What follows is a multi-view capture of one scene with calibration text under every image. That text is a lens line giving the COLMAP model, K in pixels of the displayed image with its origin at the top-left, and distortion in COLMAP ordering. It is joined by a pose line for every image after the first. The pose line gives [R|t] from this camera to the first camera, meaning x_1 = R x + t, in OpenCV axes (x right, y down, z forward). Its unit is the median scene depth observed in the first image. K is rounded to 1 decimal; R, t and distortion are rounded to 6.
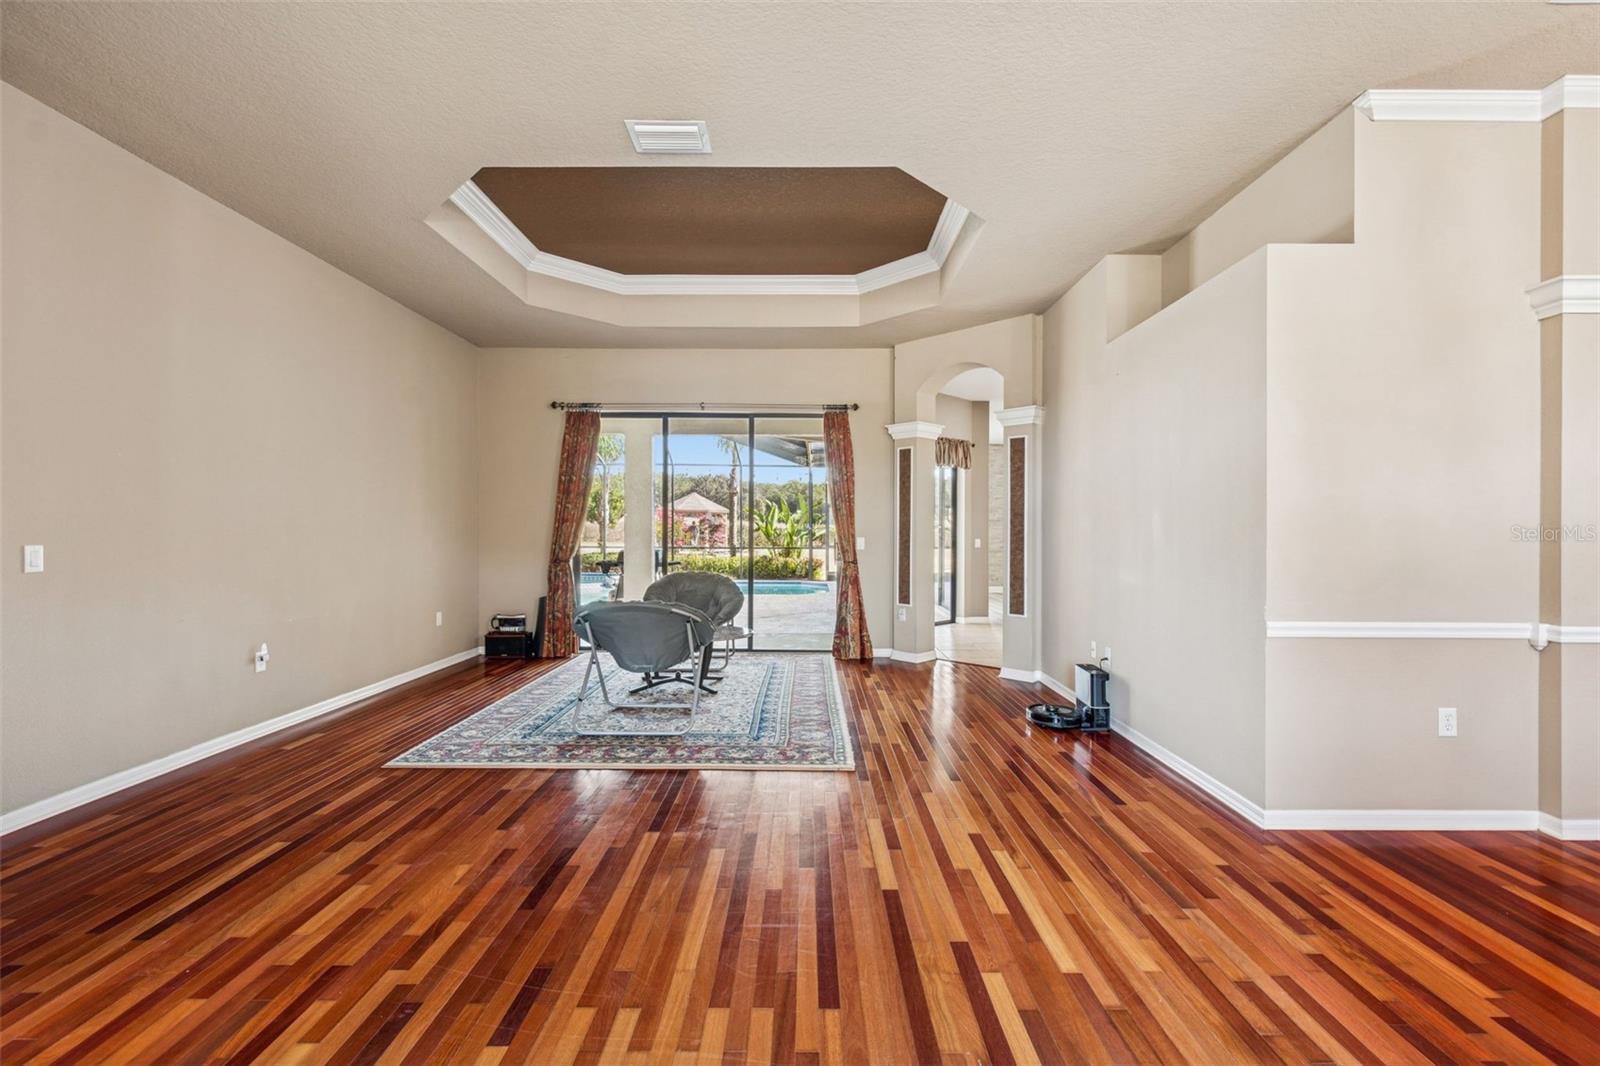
lens RADIAL K [[706.8, 0, 803.9], [0, 706.8, 528.2], [0, 0, 1]] dist [0.001729, -0.001144]
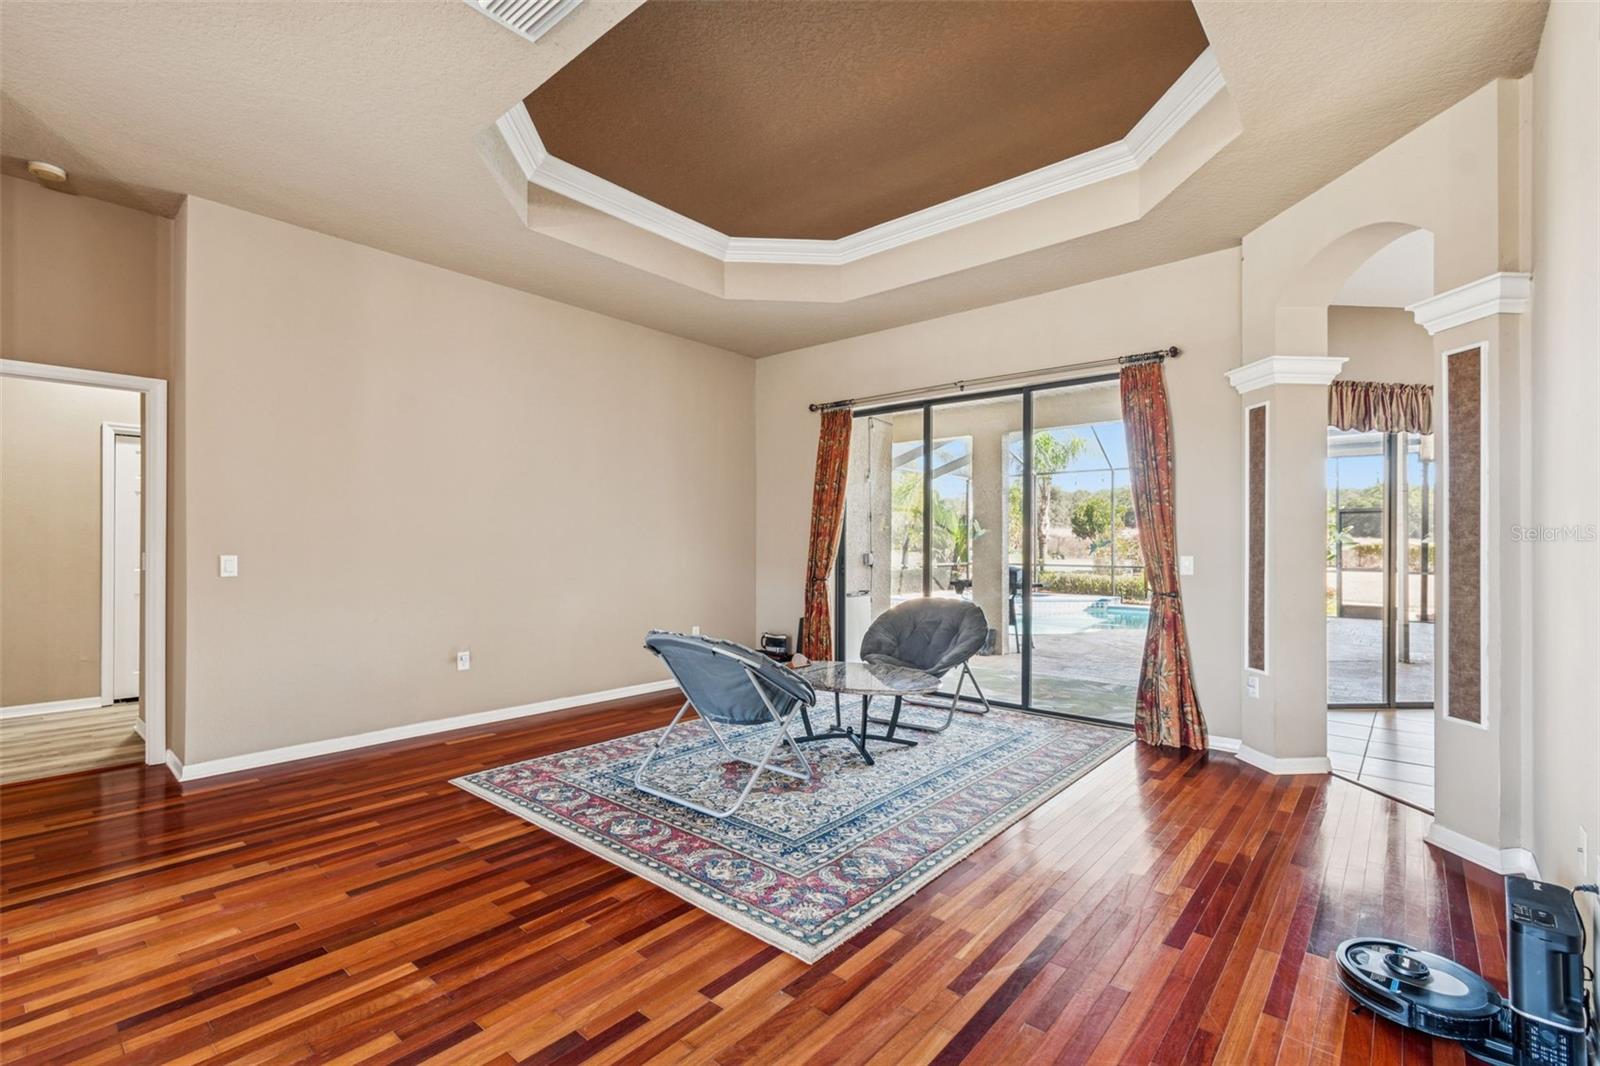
lens RADIAL K [[706.8, 0, 808.0], [0, 706.8, 545.2], [0, 0, 1]] dist [0.001729, -0.001144]
pose [[0.767007, -0.000823, -0.641639, 0.269812], [0.000951, 1.000000, -0.000145, 0.003402], [0.641638, -0.000499, 0.767007, 0.349549]]
